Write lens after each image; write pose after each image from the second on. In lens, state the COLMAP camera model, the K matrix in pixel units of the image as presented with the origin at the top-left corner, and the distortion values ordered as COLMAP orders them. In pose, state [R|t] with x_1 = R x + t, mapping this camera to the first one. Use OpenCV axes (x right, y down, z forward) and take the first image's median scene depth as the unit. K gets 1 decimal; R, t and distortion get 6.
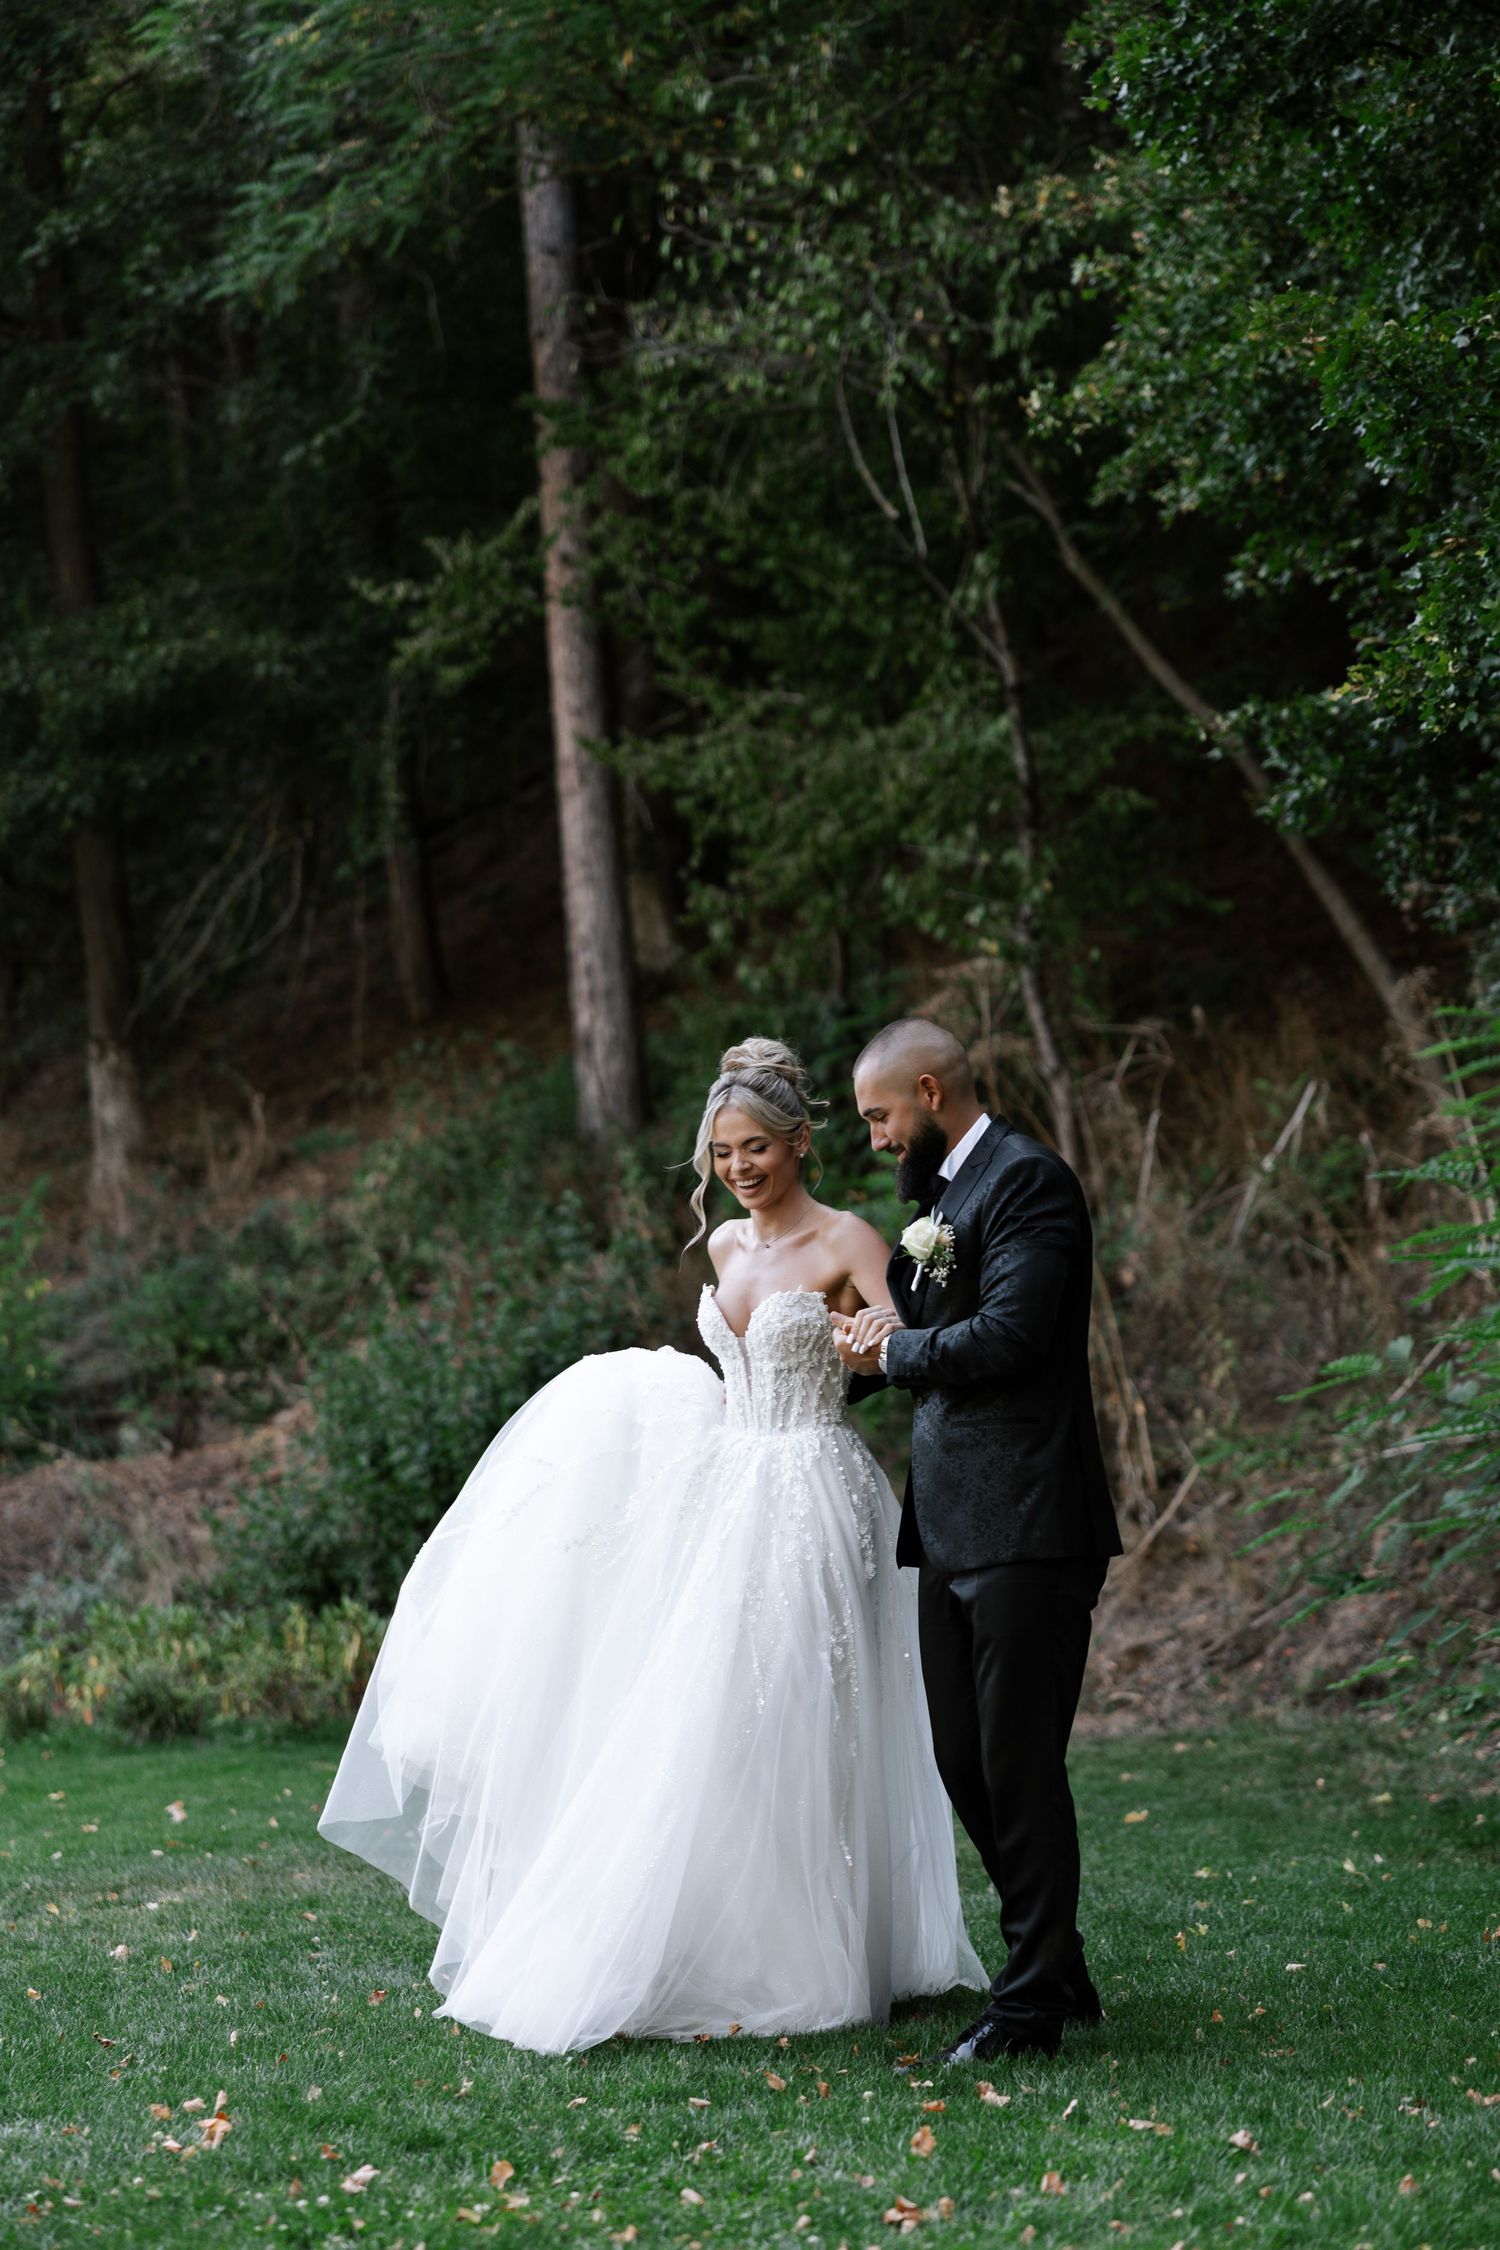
lens RADIAL K [[4315.7, 0, 750.9], [0, 4315.7, 1133.6], [0, 0, 1]] dist [-0.016339, 0.000000]
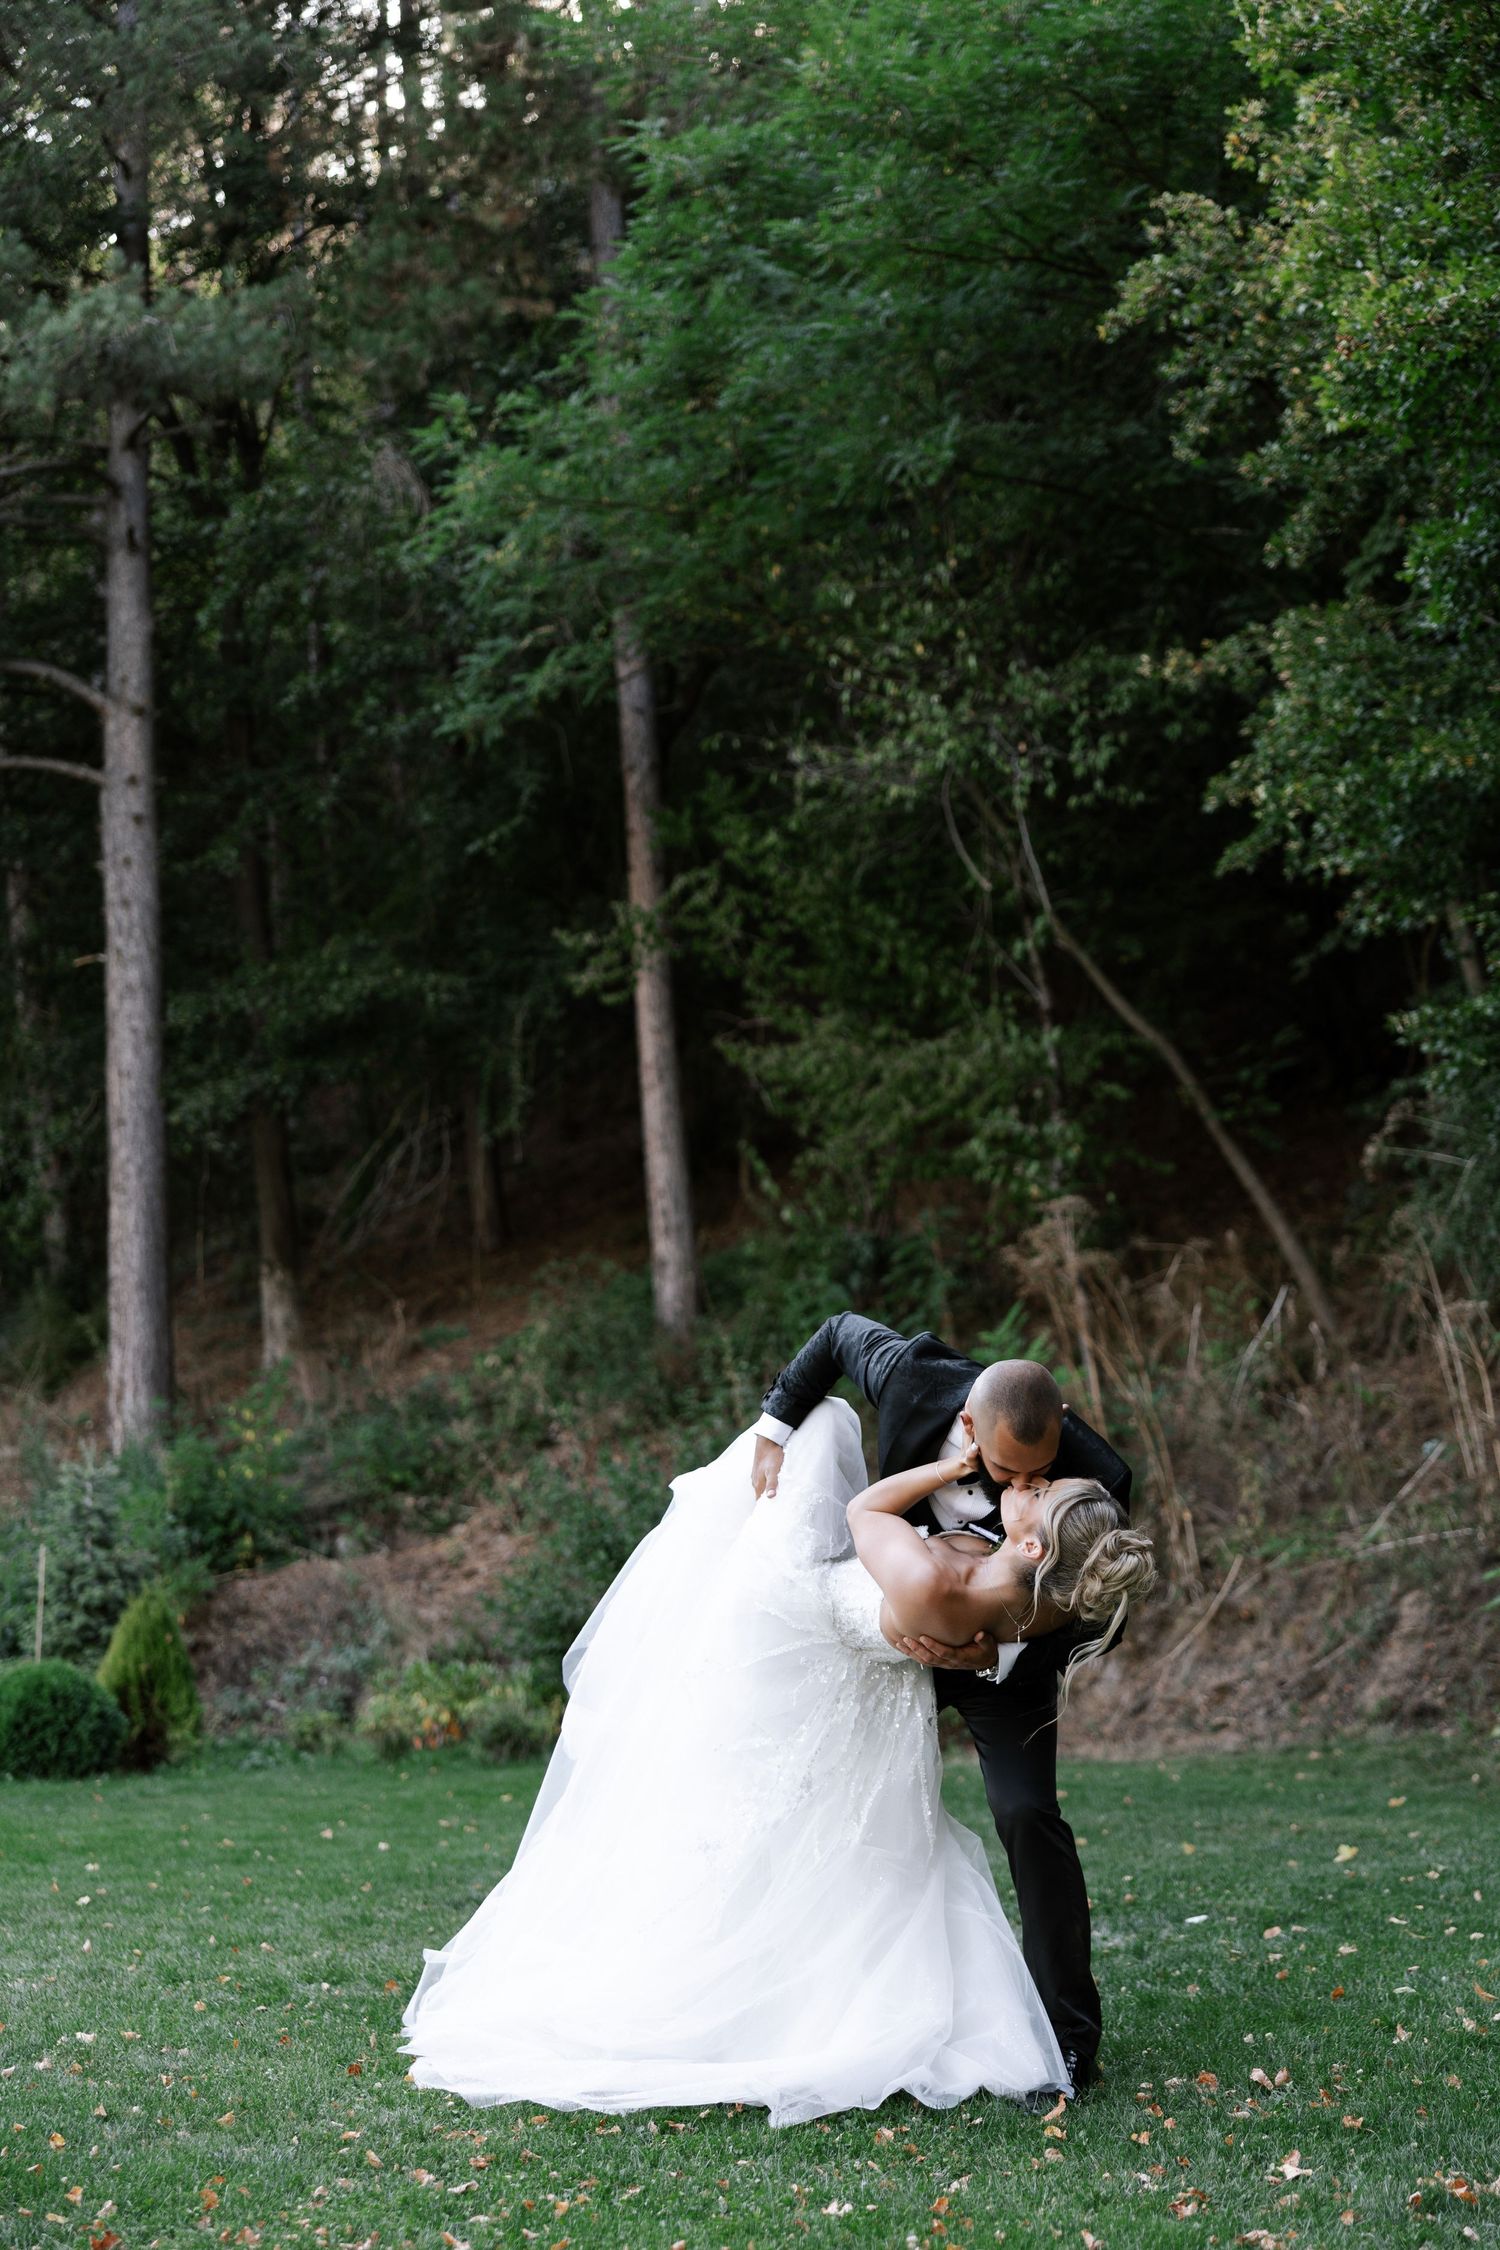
lens RADIAL K [[2961.5, 0, 749.1], [0, 2961.5, 1112.1], [0, 0, 1]] dist [-0.007122, 0.000000]
pose [[0.995556, 0.012532, 0.093339, -0.111209], [-0.005014, 0.996754, -0.080355, 0.008166], [-0.094043, 0.079530, 0.992387, 0.032179]]
